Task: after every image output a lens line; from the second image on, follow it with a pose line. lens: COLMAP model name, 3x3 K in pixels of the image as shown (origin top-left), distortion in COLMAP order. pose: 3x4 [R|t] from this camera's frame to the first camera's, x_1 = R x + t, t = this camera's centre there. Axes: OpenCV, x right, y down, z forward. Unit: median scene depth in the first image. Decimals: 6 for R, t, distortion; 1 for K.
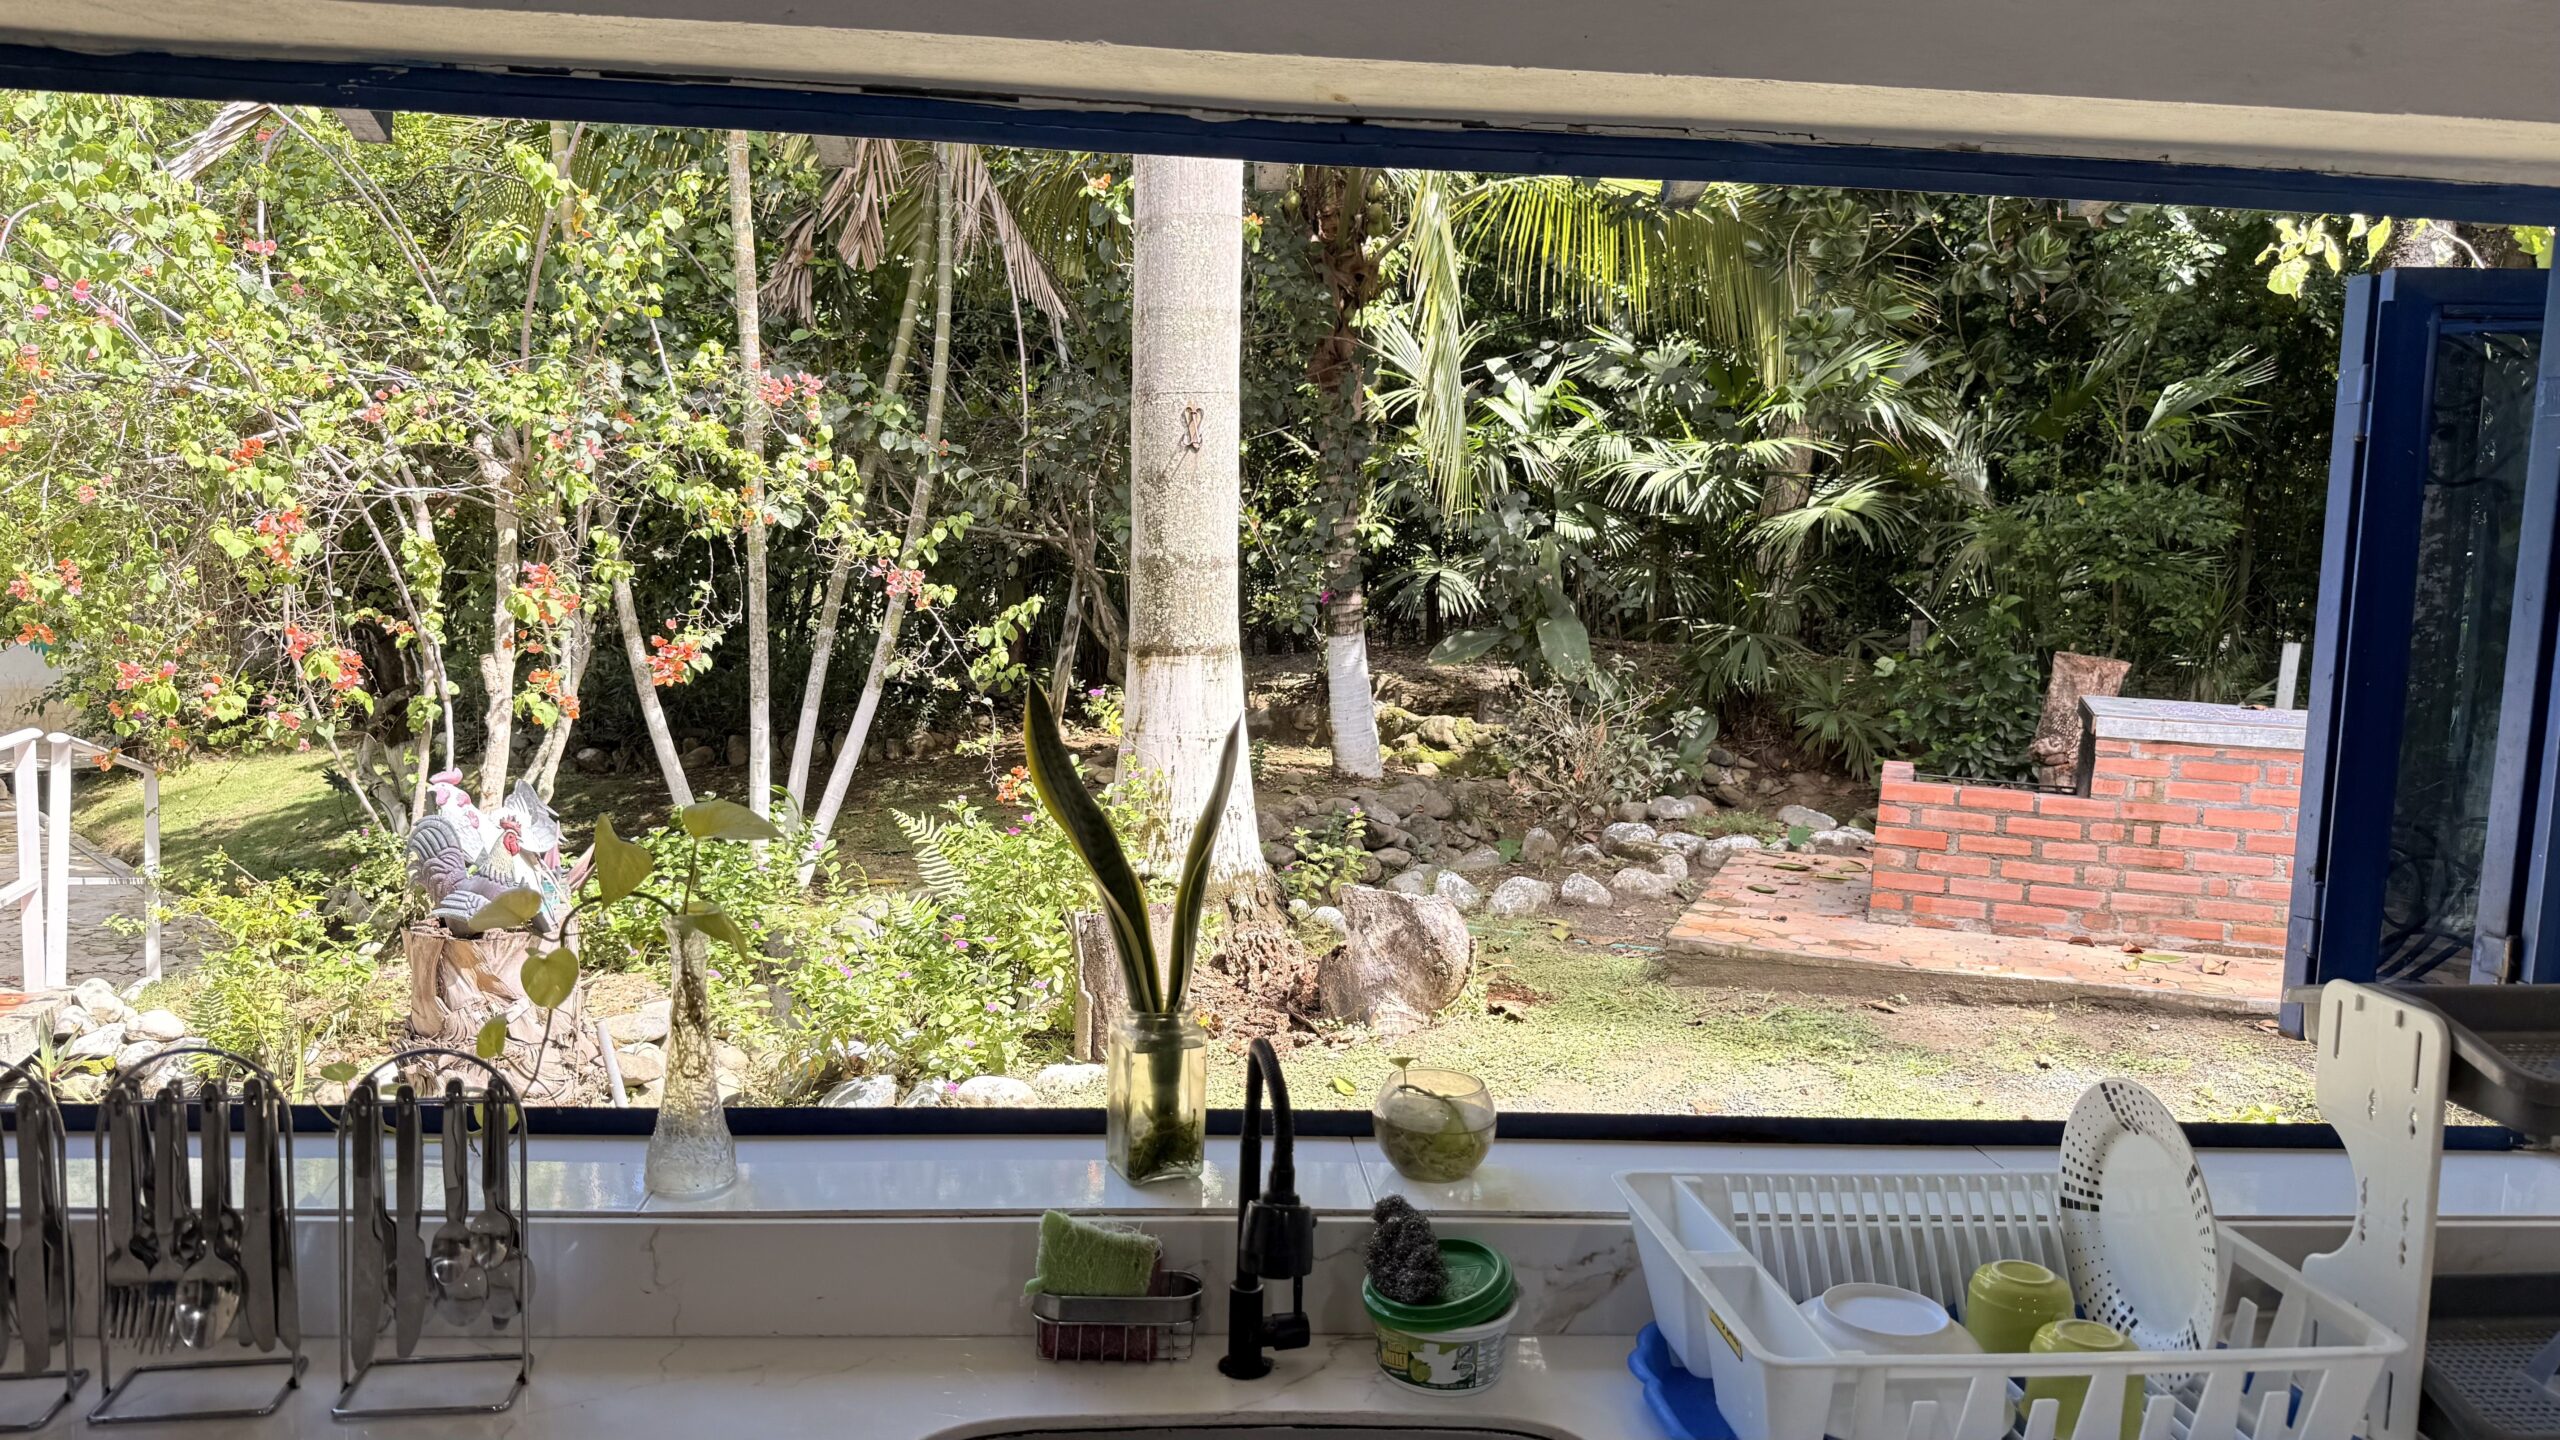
lens RADIAL K [[1782.8, 0, 1302.2], [0, 1782.8, 721.5], [0, 0, 1]] dist [0.064902, -0.094535]
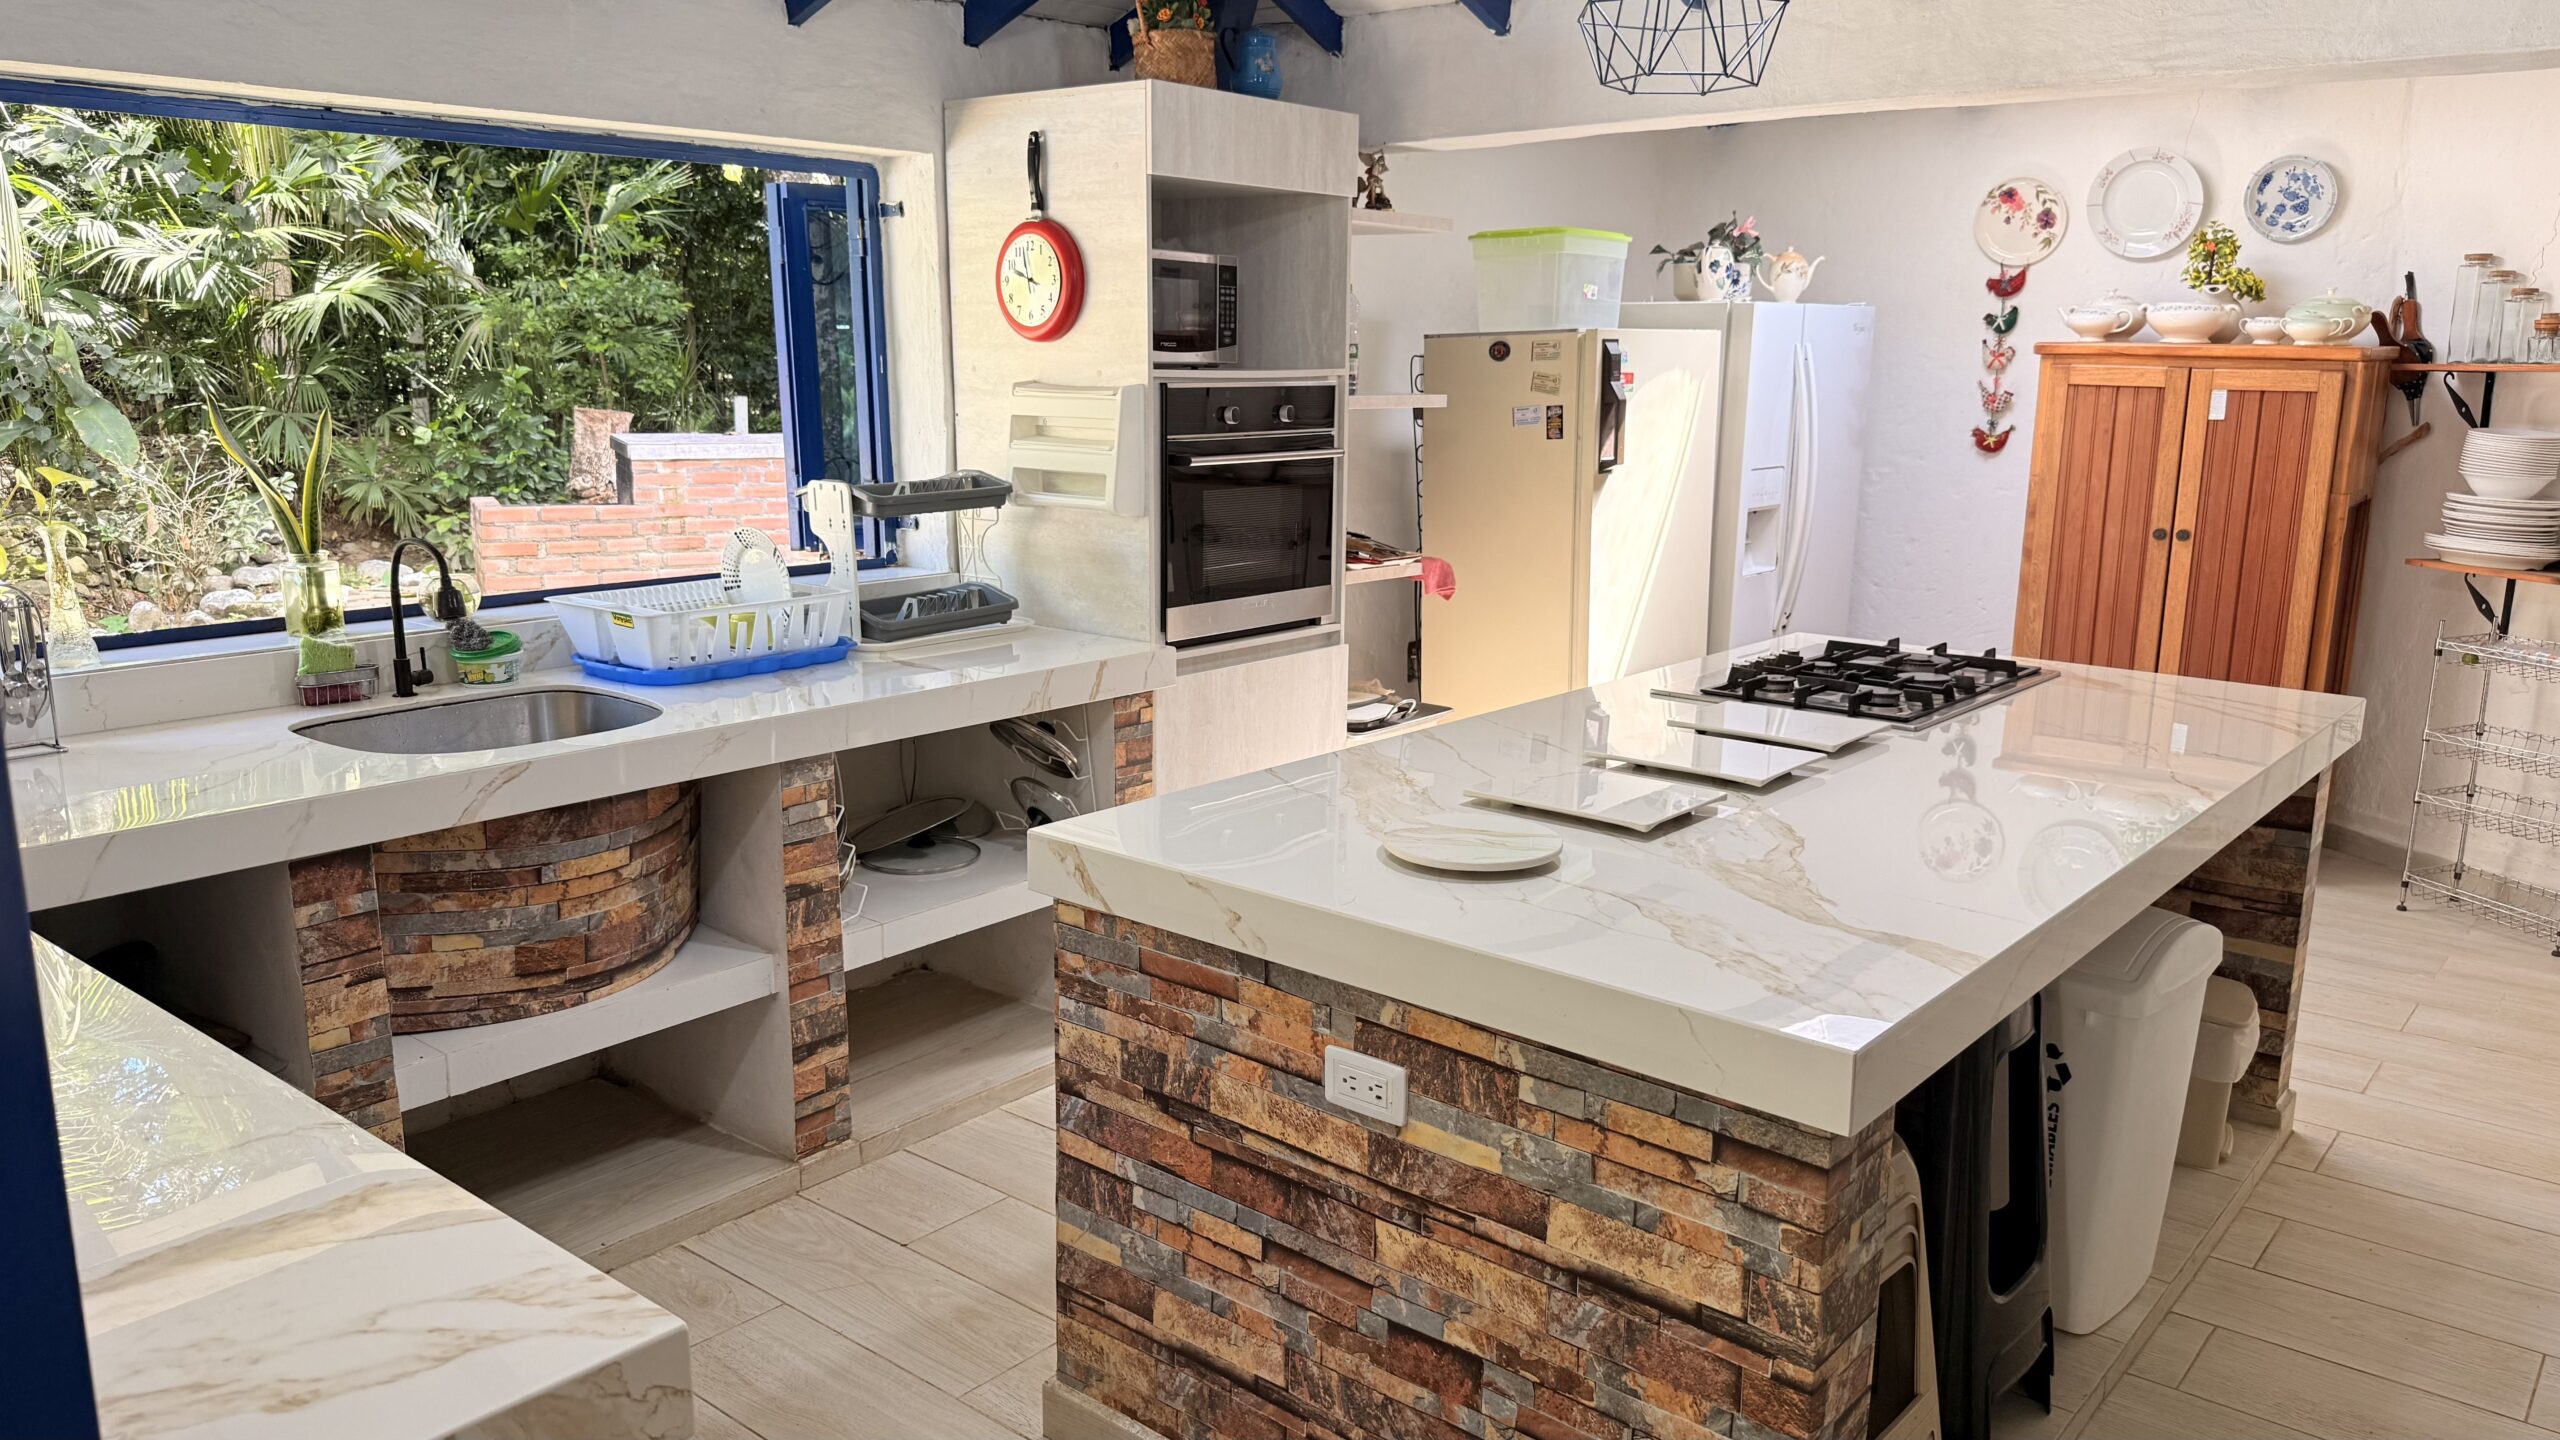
lens RADIAL K [[1782.8, 0, 1253.5], [0, 1782.8, 727.2], [0, 0, 1]] dist [0.064902, -0.094535]
pose [[0.705406, -0.177328, 0.686264, -0.174446], [0.093524, 0.983020, 0.157876, 0.030693], [-0.702607, -0.047184, 0.710012, -0.278970]]
